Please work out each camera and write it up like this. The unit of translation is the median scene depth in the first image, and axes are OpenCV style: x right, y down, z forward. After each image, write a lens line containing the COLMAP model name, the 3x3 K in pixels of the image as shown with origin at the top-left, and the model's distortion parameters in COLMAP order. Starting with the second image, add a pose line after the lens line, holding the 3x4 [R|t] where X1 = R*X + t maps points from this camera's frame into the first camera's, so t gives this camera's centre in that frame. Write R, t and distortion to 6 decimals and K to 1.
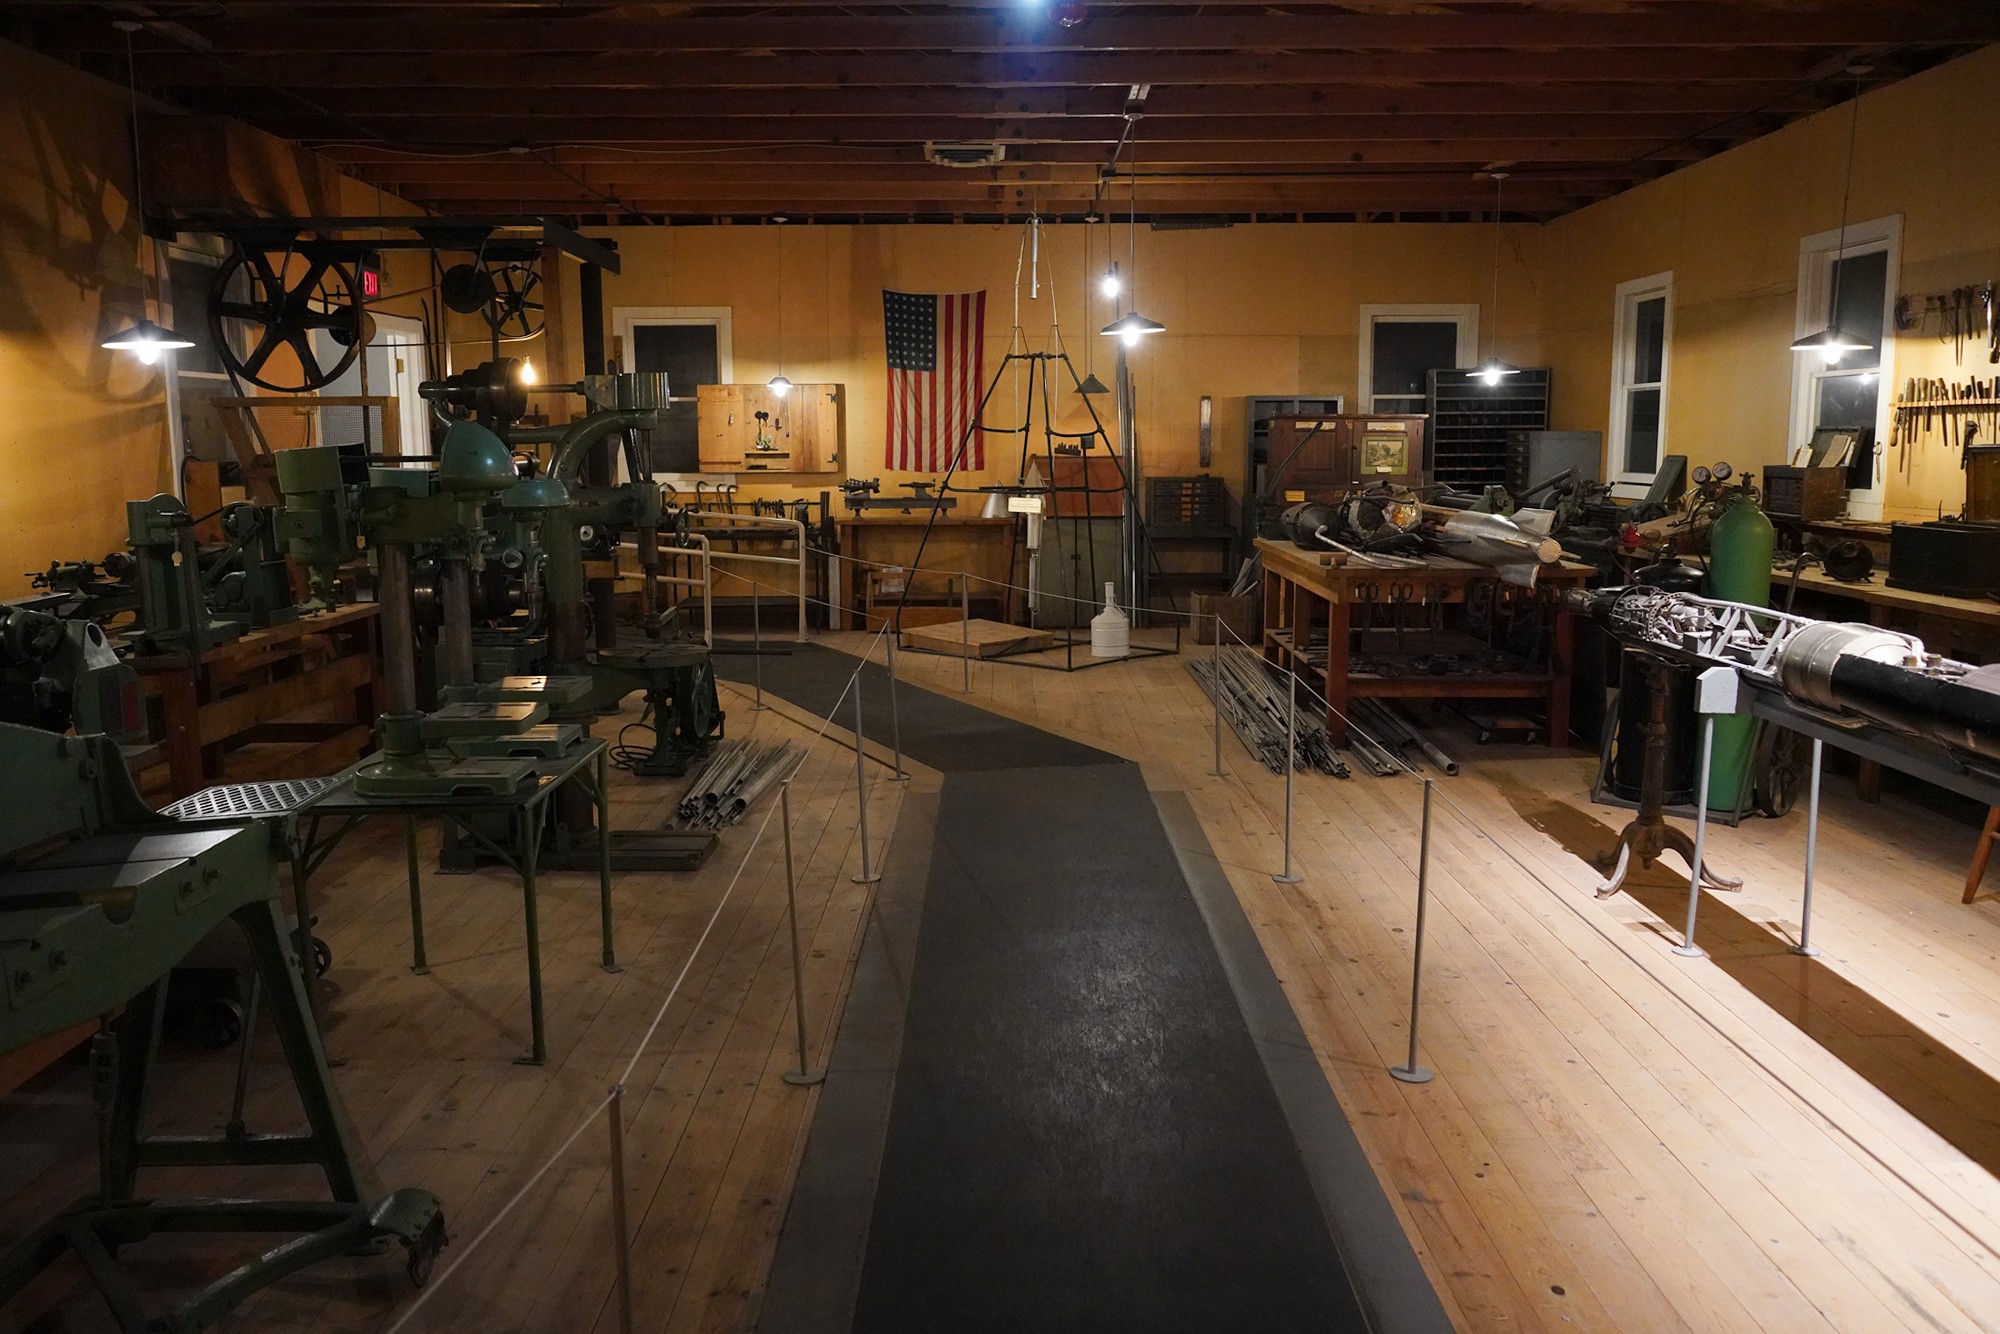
lens RADIAL K [[1557.7, 0, 1000.0], [0, 1557.7, 667.0], [0, 0, 1]] dist [-0.020442, 0.013744]
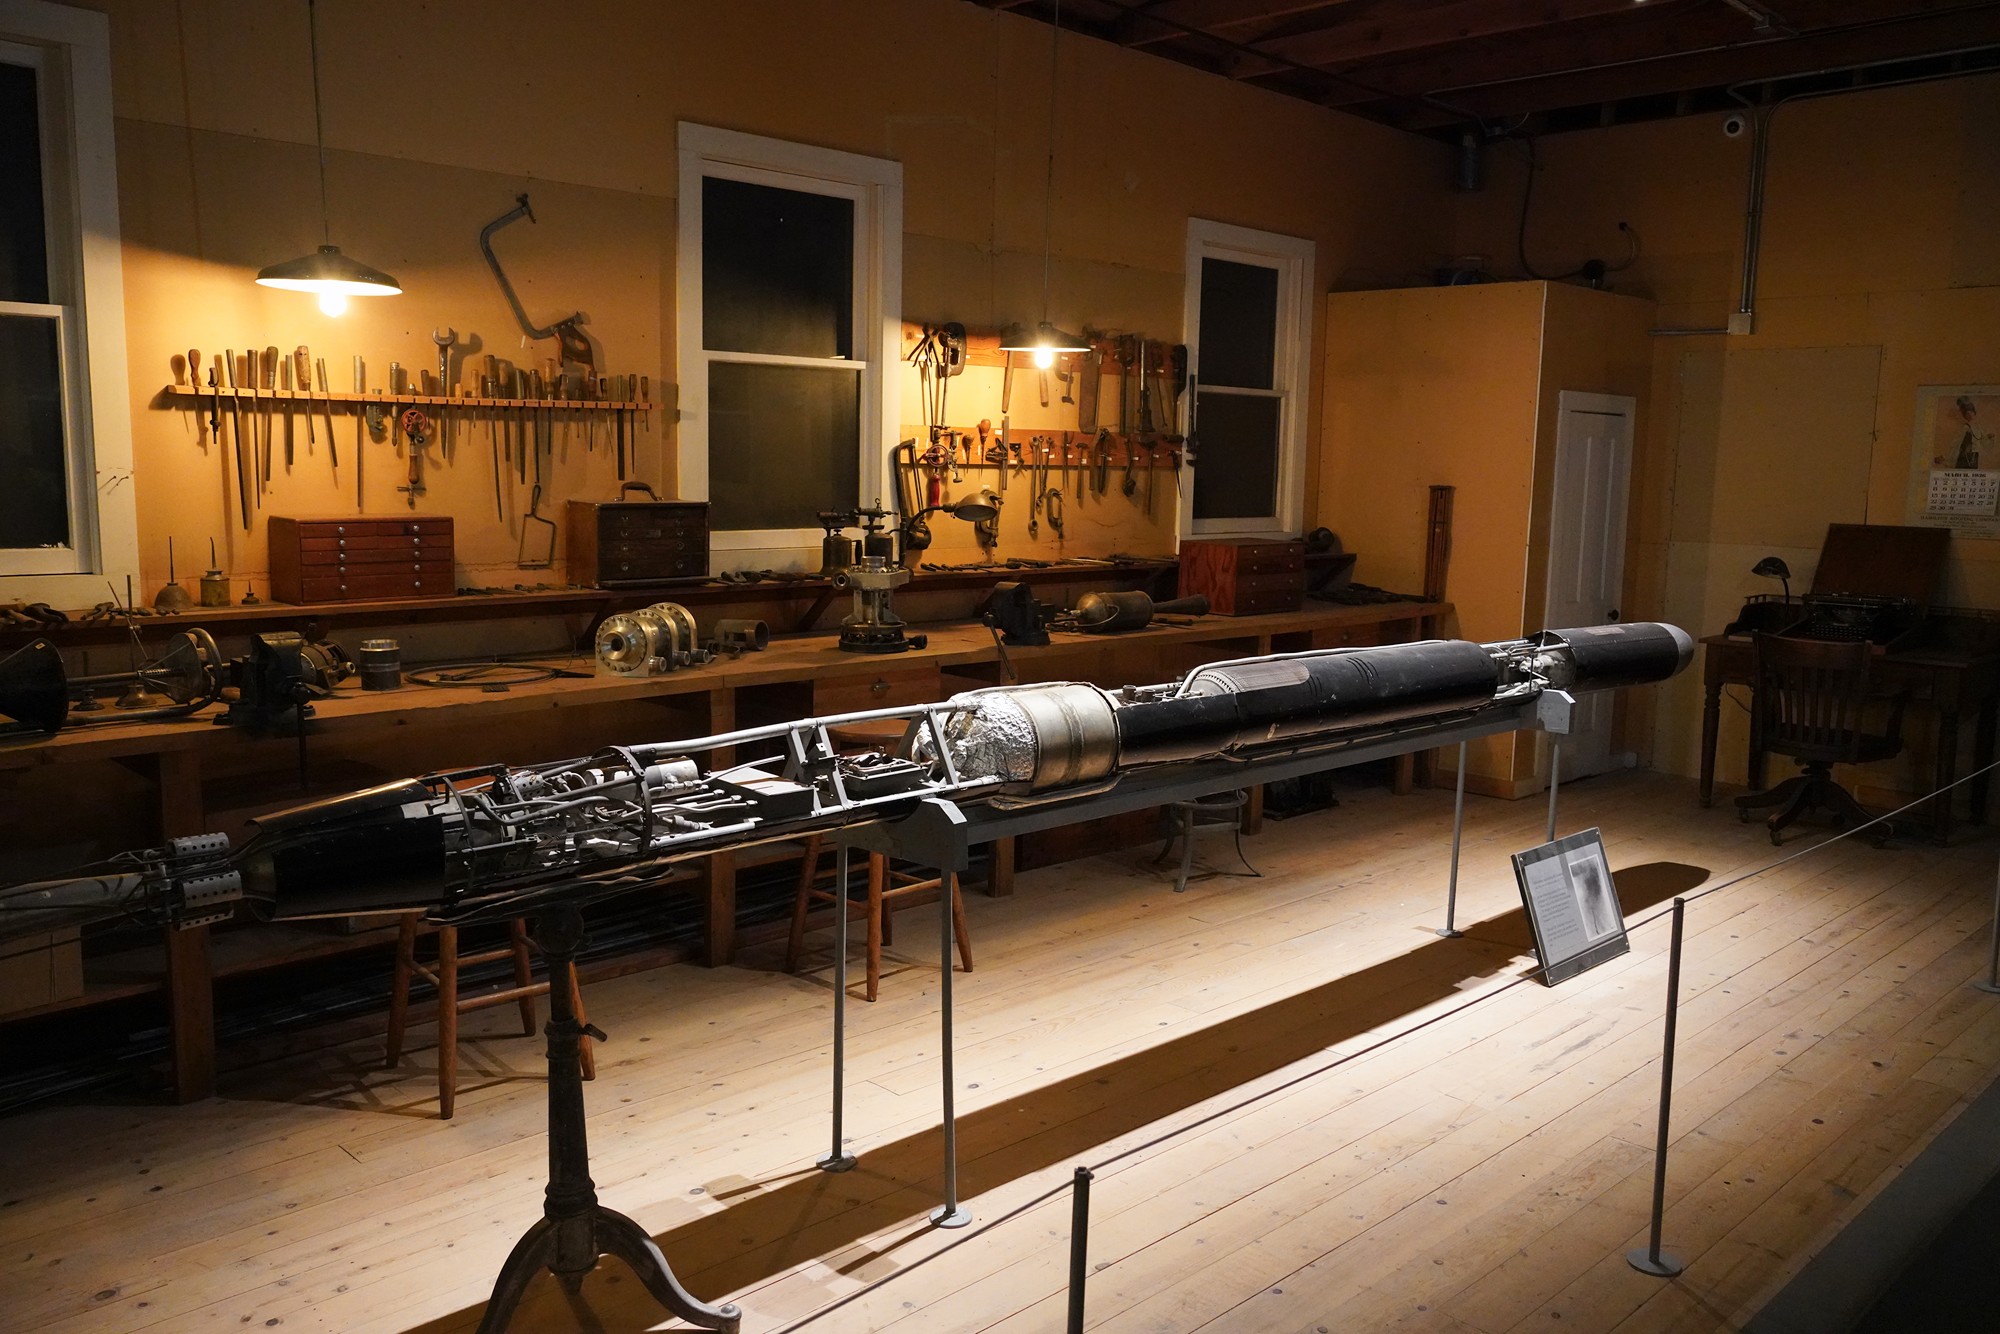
lens RADIAL K [[1557.7, 0, 1000.0], [0, 1557.7, 667.0], [0, 0, 1]] dist [-0.020442, 0.013744]
pose [[-0.696038, -0.108799, 0.709714, -0.028648], [0.089004, 0.967755, 0.235646, -0.201419], [-0.712467, 0.227186, -0.663910, 1.332170]]
